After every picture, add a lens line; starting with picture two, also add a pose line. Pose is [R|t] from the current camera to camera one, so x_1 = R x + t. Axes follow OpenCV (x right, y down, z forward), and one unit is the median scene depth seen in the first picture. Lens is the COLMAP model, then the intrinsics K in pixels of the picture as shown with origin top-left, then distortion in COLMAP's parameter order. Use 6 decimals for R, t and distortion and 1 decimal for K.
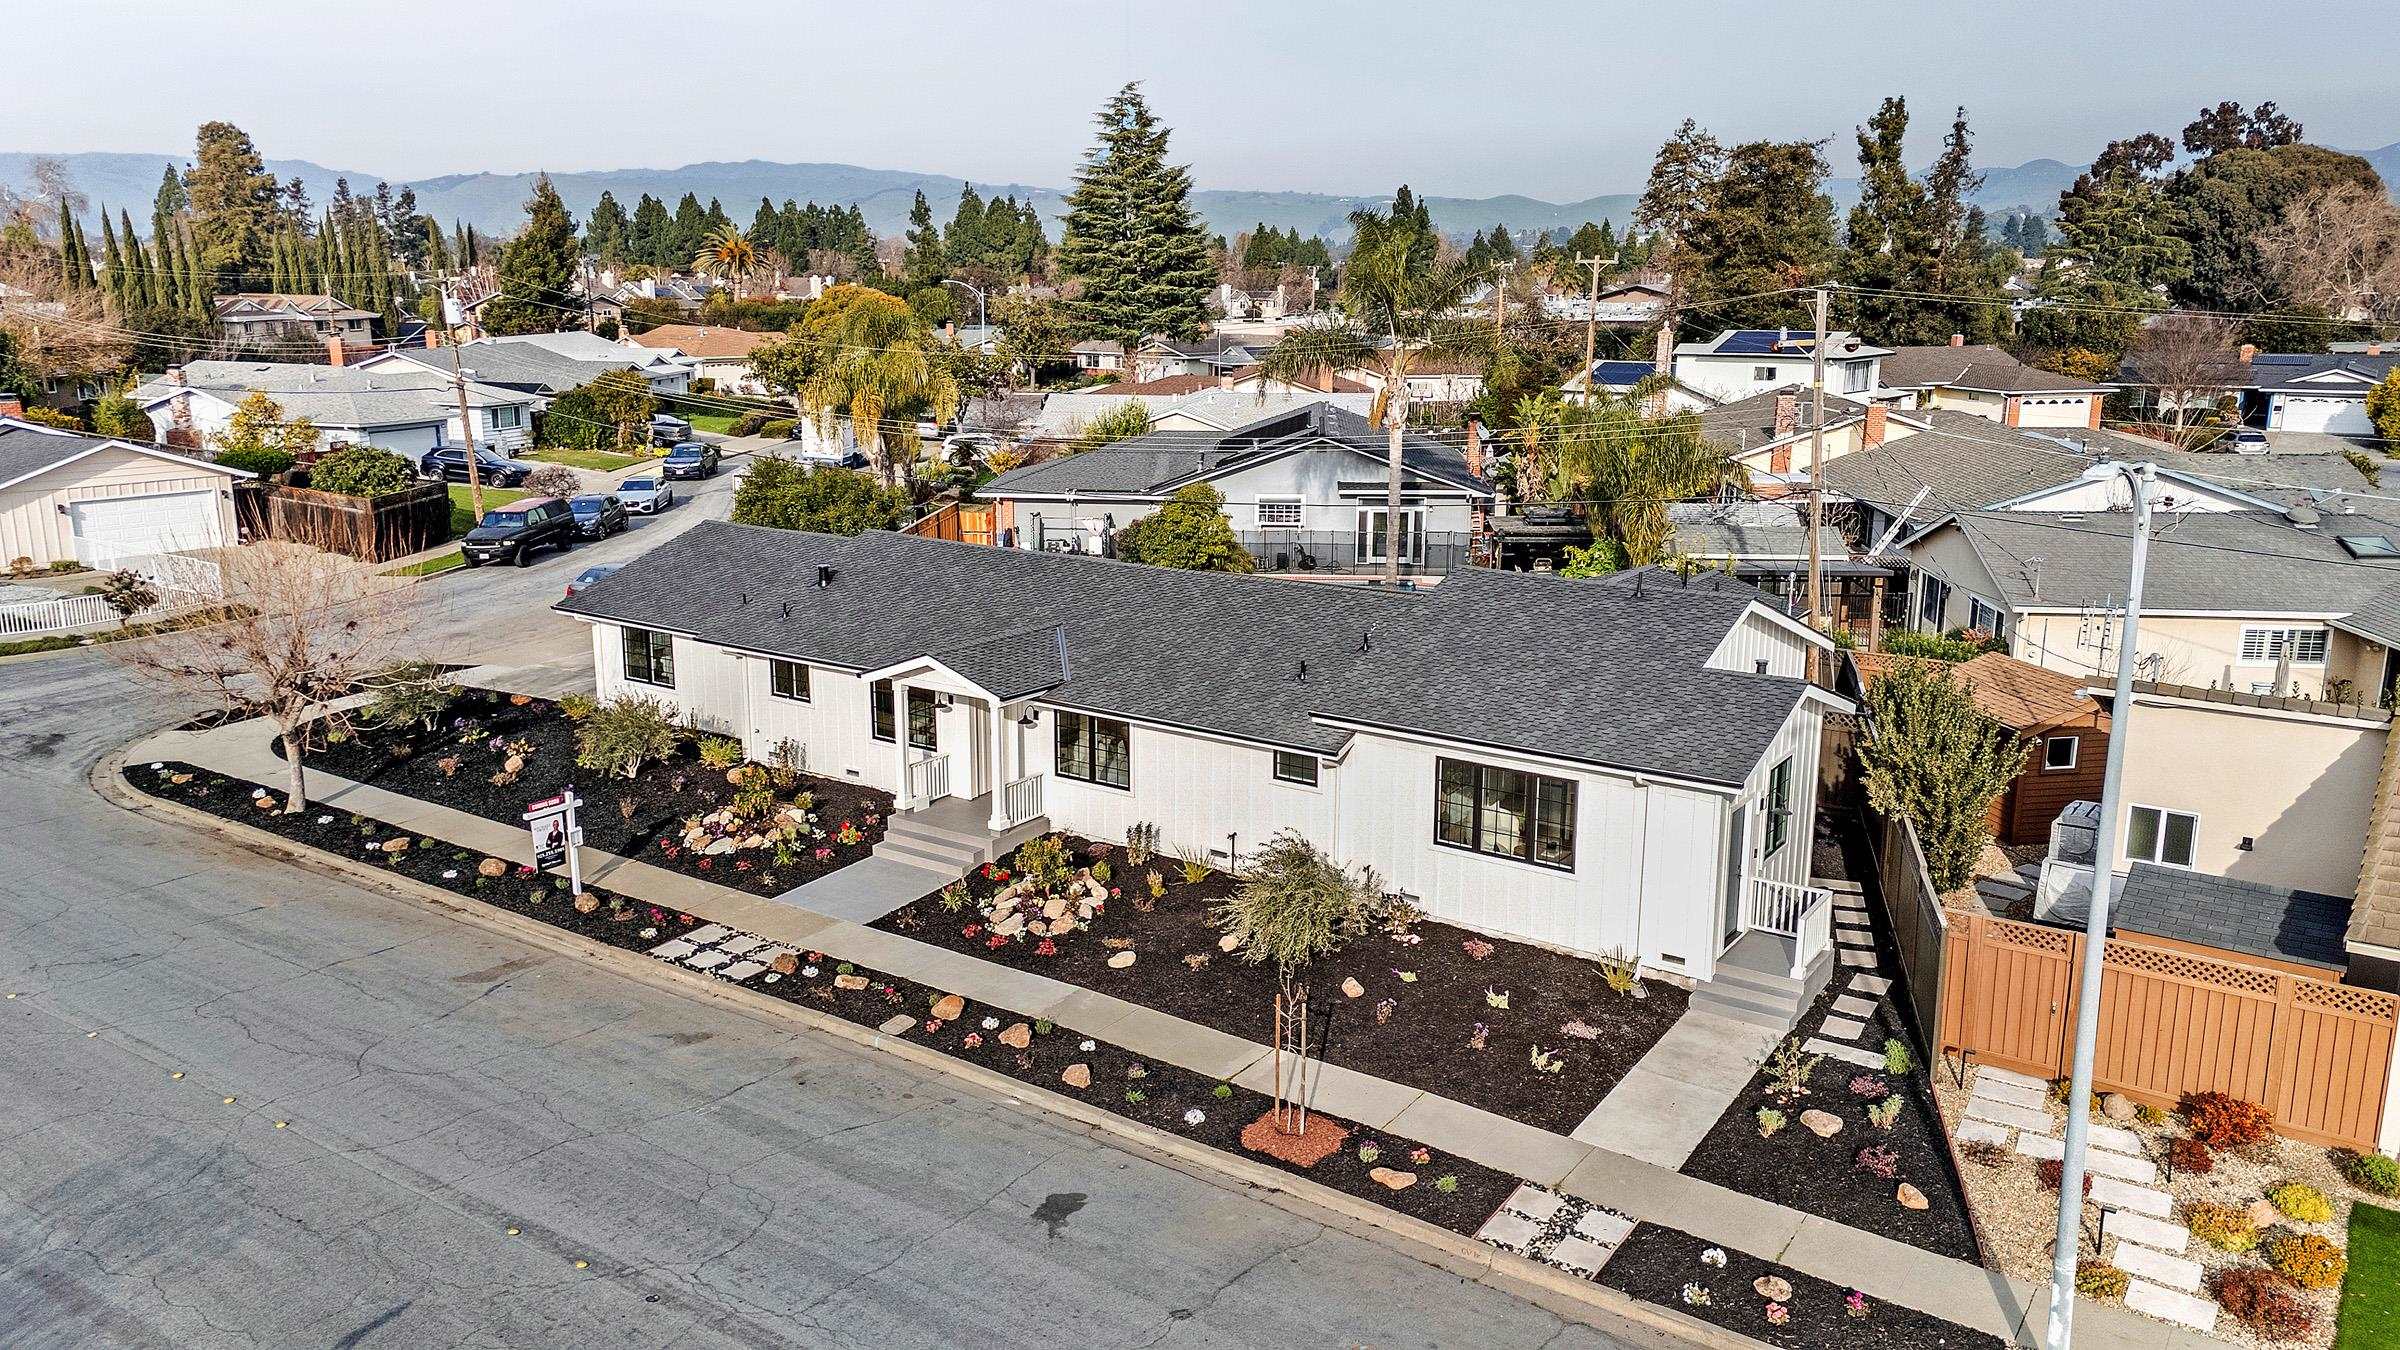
lens RADIAL K [[1740.6, 0, 1193.0], [0, 1740.6, 666.0], [0, 0, 1]] dist [0.128561, -0.101630]
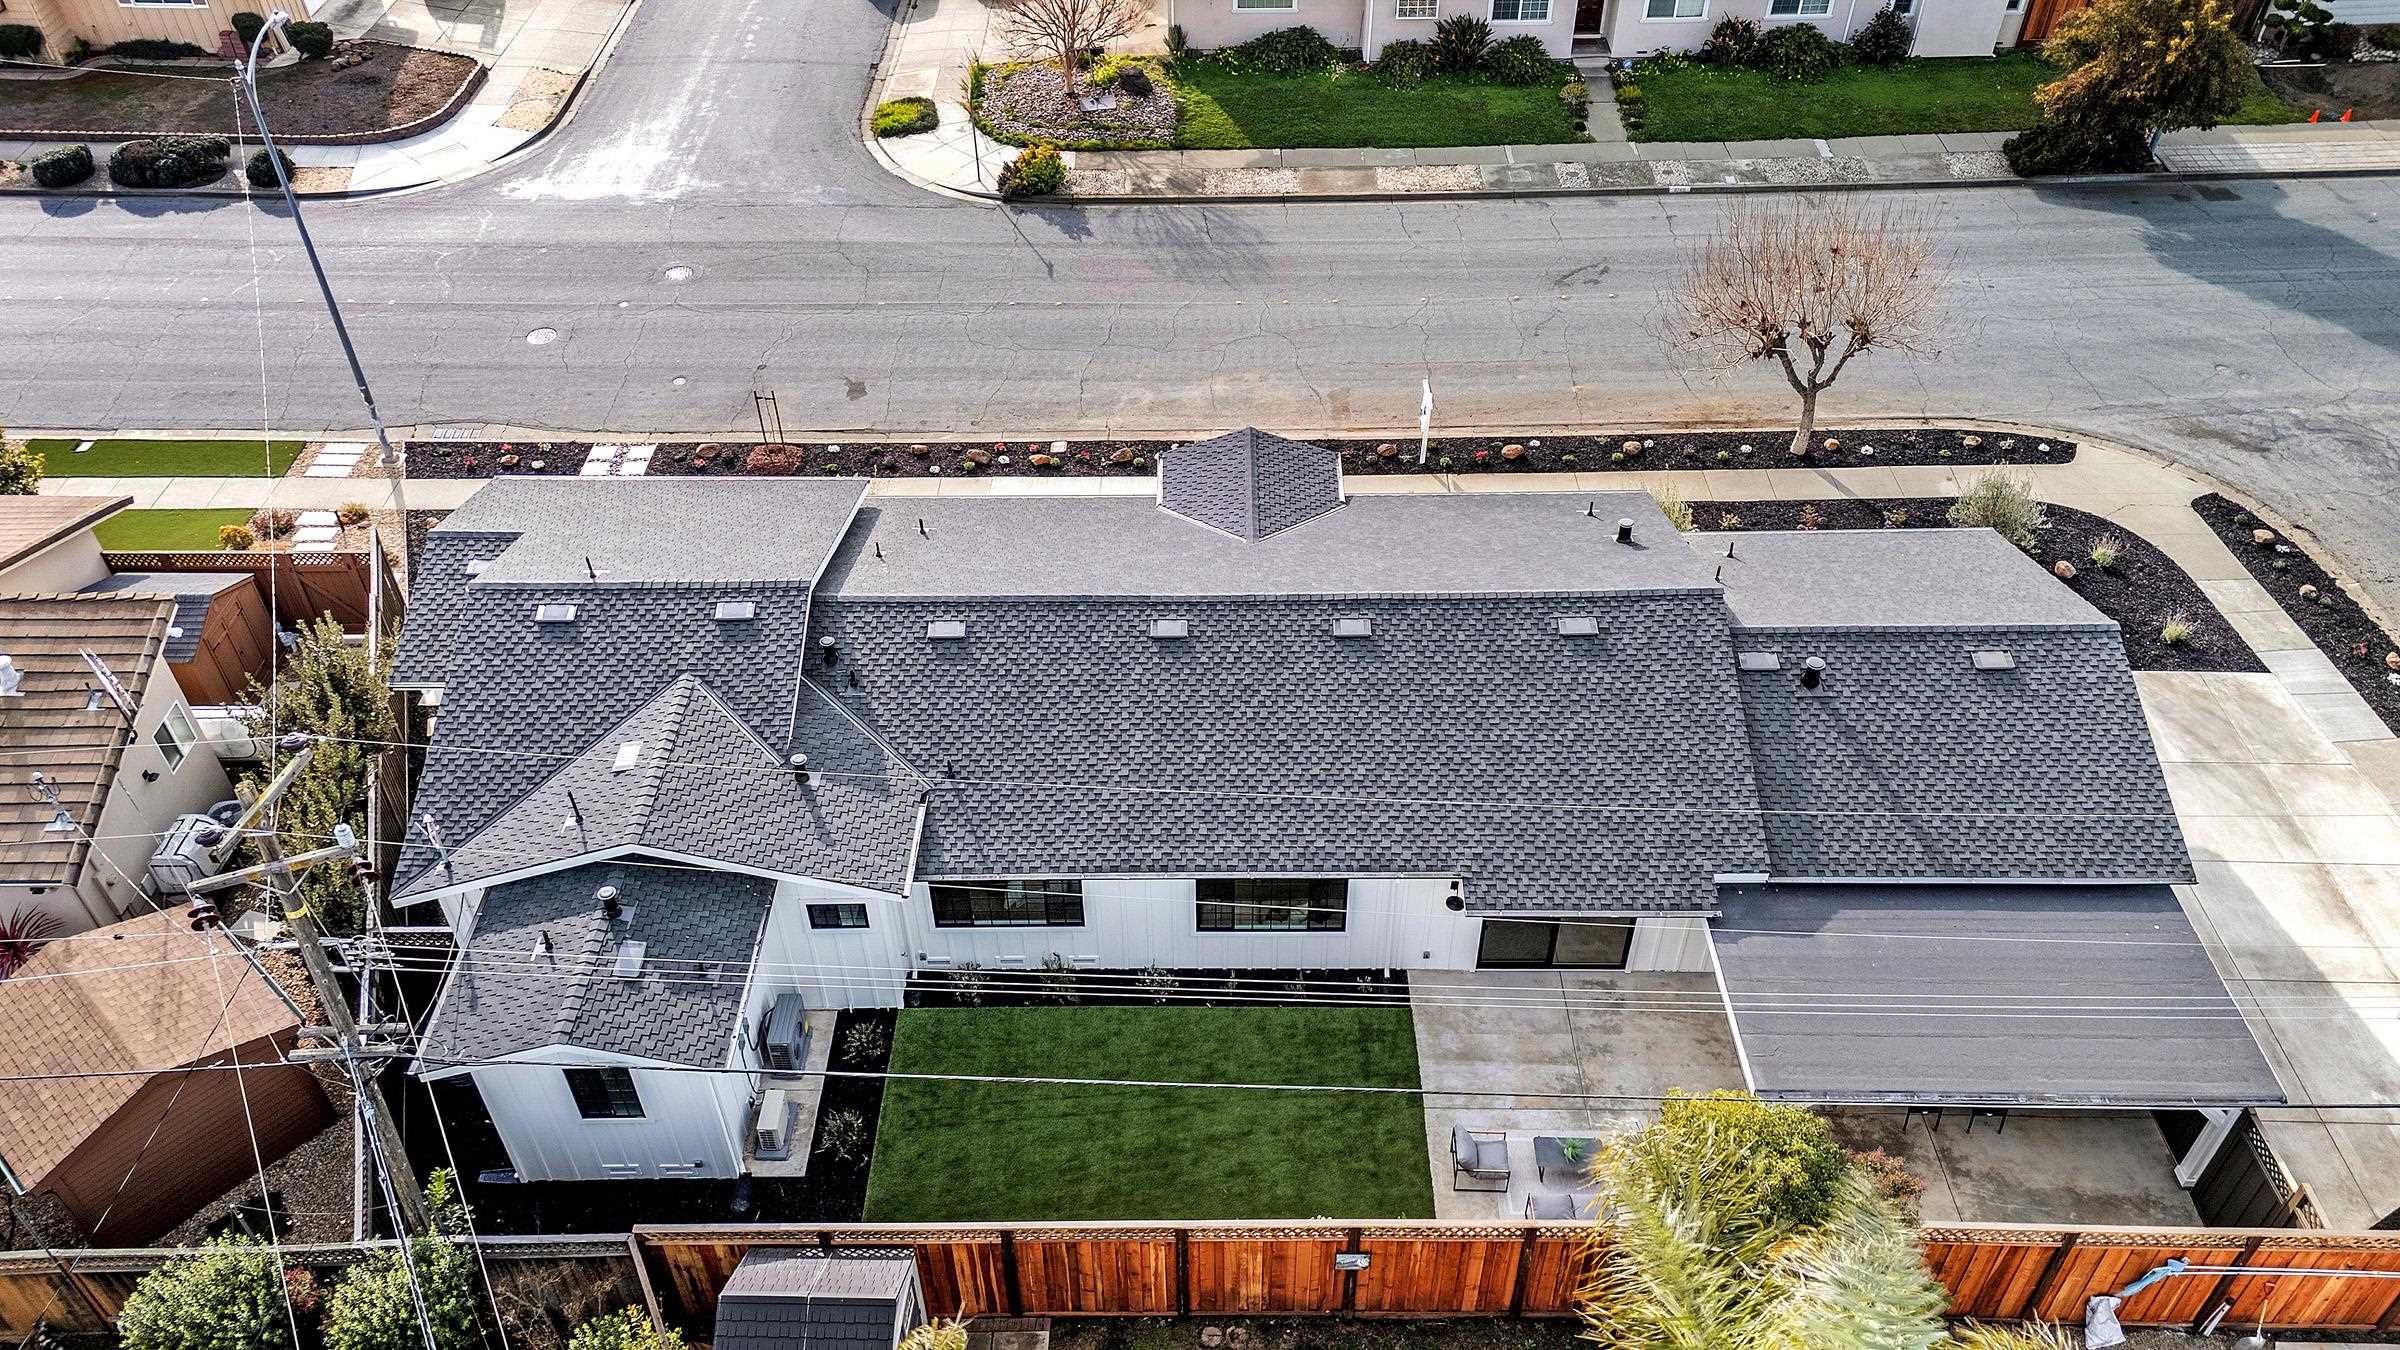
lens RADIAL K [[1740.6, 0, 1193.0], [0, 1740.6, 666.0], [0, 0, 1]] dist [0.128561, -0.101630]
pose [[-0.824179, 0.378174, -0.421561, 0.387280], [-0.117616, 0.613845, 0.780616, -0.754697], [0.553982, 0.692949, -0.461439, 1.577210]]
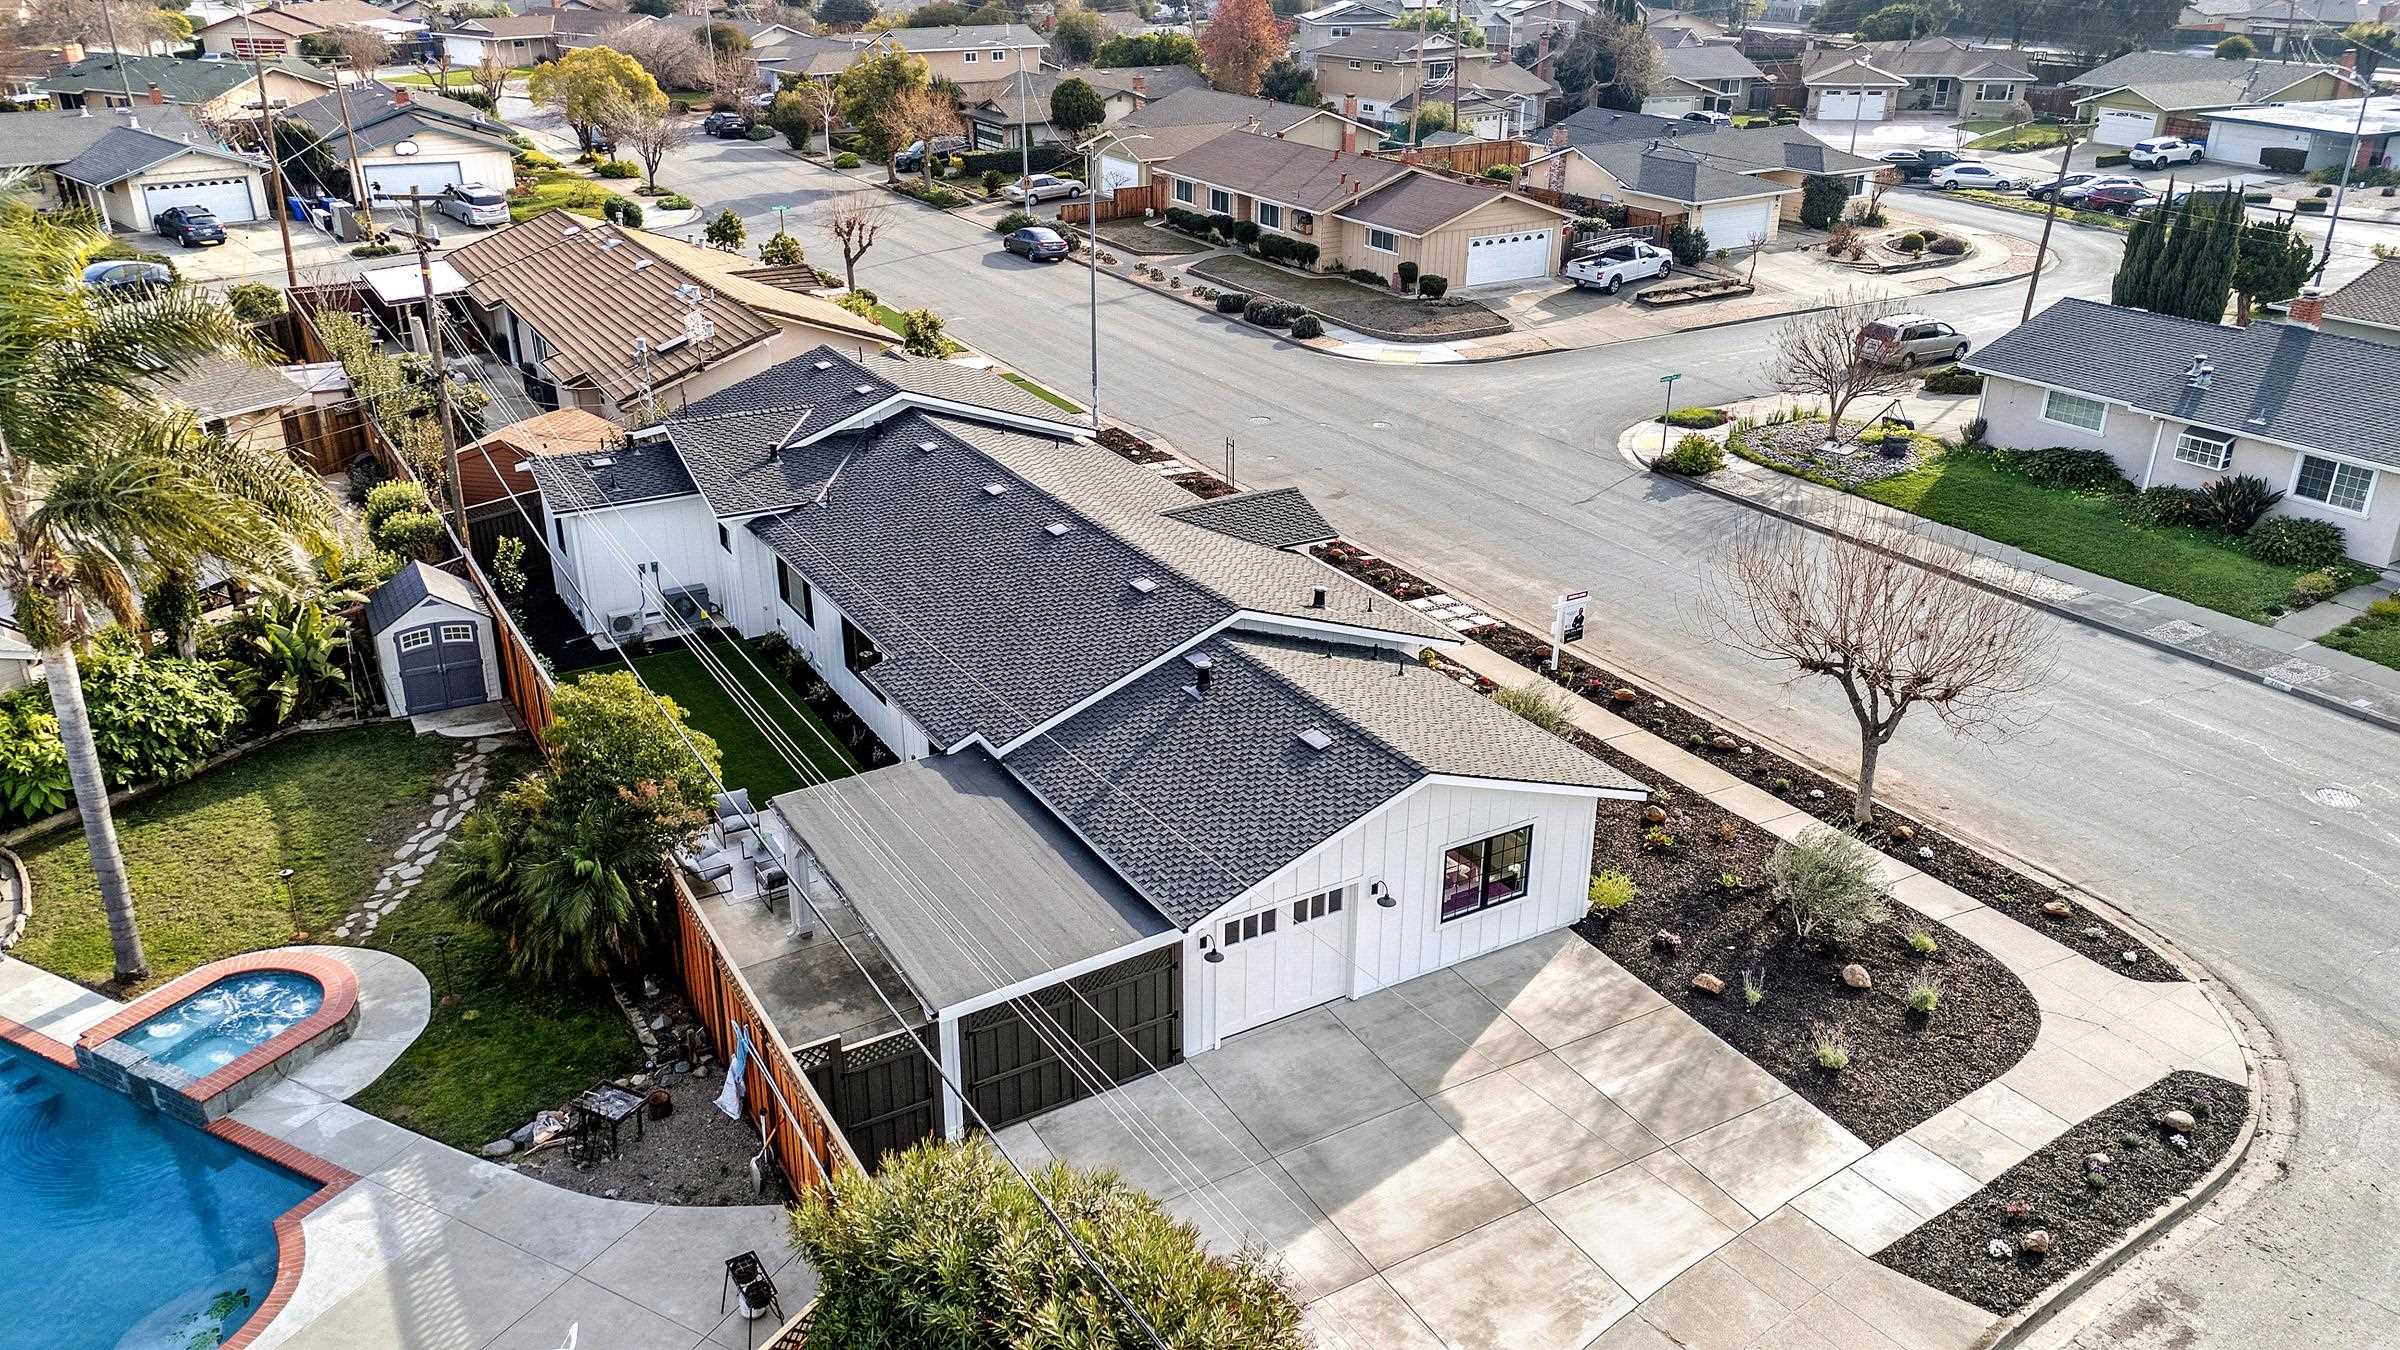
lens RADIAL K [[1740.6, 0, 1193.0], [0, 1740.6, 666.0], [0, 0, 1]] dist [0.128561, -0.101630]
pose [[-0.907194, -0.174005, 0.383043, -0.590757], [0.086289, 0.814150, 0.574208, -0.632035], [-0.411769, 0.553970, -0.723577, 2.011342]]
